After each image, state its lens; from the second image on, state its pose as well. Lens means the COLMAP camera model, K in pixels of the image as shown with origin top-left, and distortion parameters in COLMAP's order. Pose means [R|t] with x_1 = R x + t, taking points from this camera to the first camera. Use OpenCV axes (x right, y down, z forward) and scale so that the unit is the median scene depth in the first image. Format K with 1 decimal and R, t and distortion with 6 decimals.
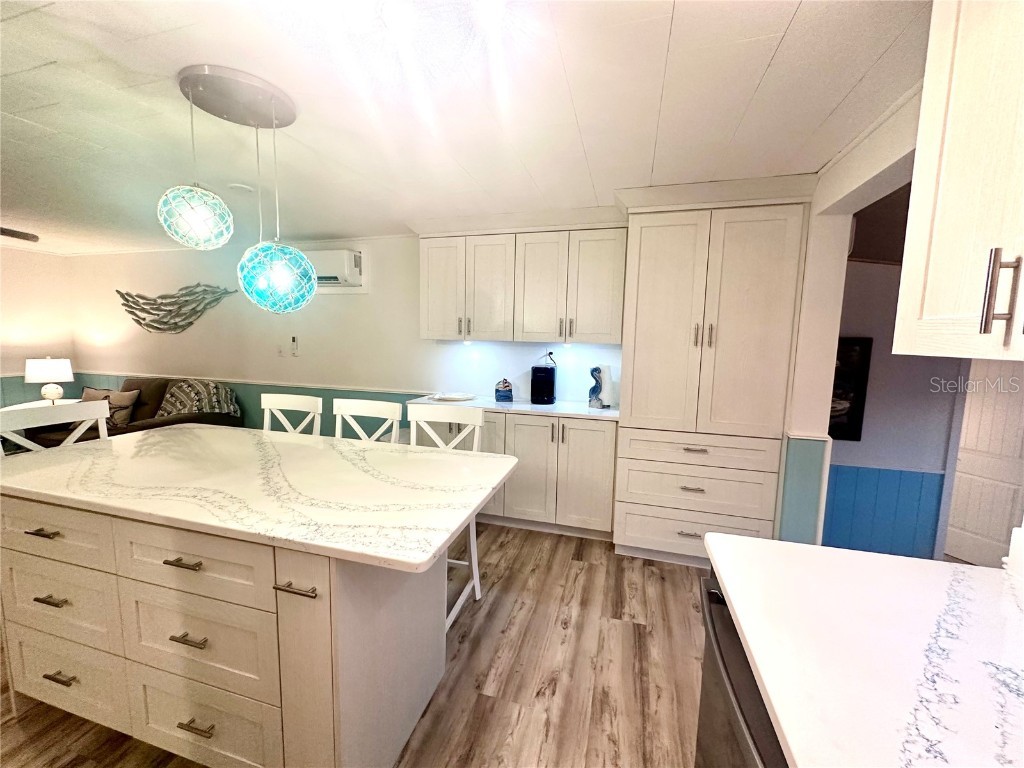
lens RADIAL K [[409.1, 0, 511.6], [0, 409.1, 384.7], [0, 0, 1]] dist [-0.001325, 0.000314]
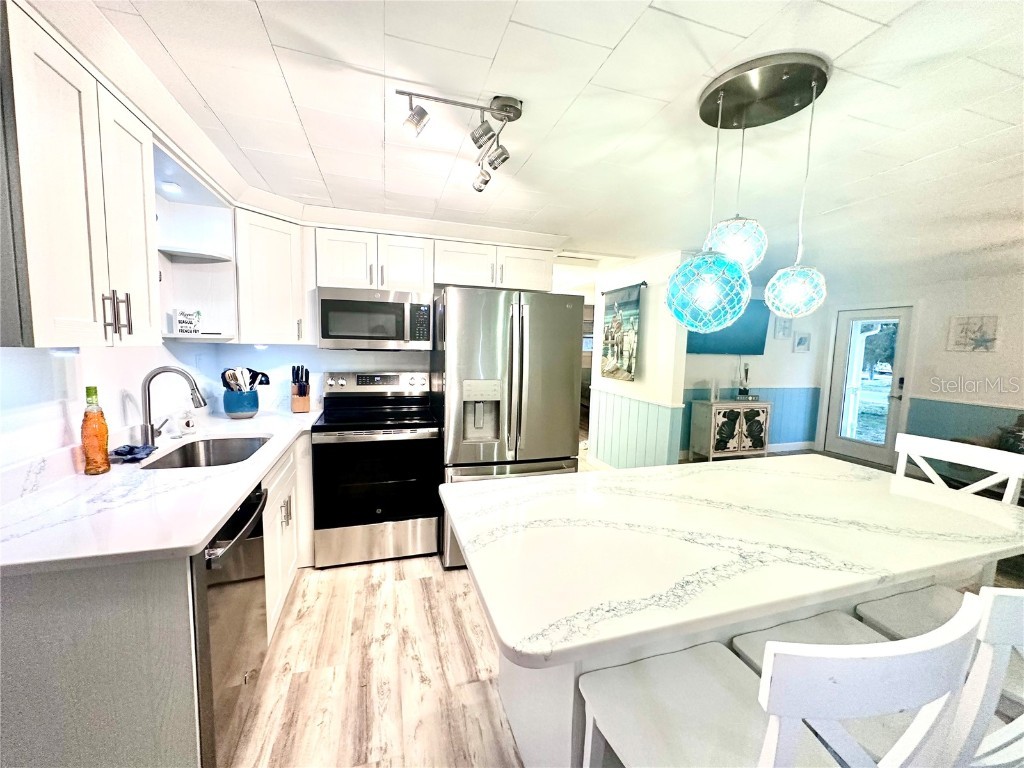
lens RADIAL K [[409.1, 0, 511.9], [0, 409.1, 384.5], [0, 0, 1]] dist [-0.001325, 0.000314]
pose [[-0.831277, 0.013906, -0.555685, 0.159312], [-0.104089, 0.978109, 0.180188, -0.101401], [0.546026, 0.207627, -0.811632, 0.856677]]
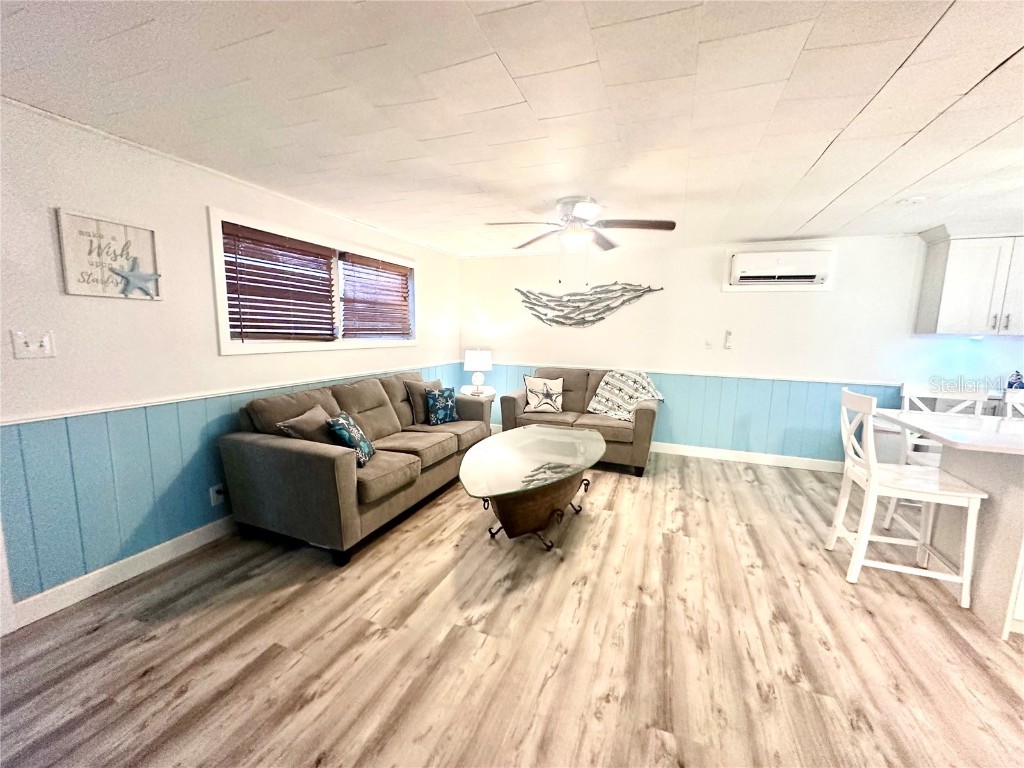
lens RADIAL K [[409.1, 0, 512.2], [0, 409.1, 384.0], [0, 0, 1]] dist [-0.001325, 0.000314]
pose [[0.995823, 0.011828, -0.090540, -1.481203], [-0.010058, 0.999750, 0.019982, 0.012138], [0.090754, -0.018988, 0.995692, -0.205671]]
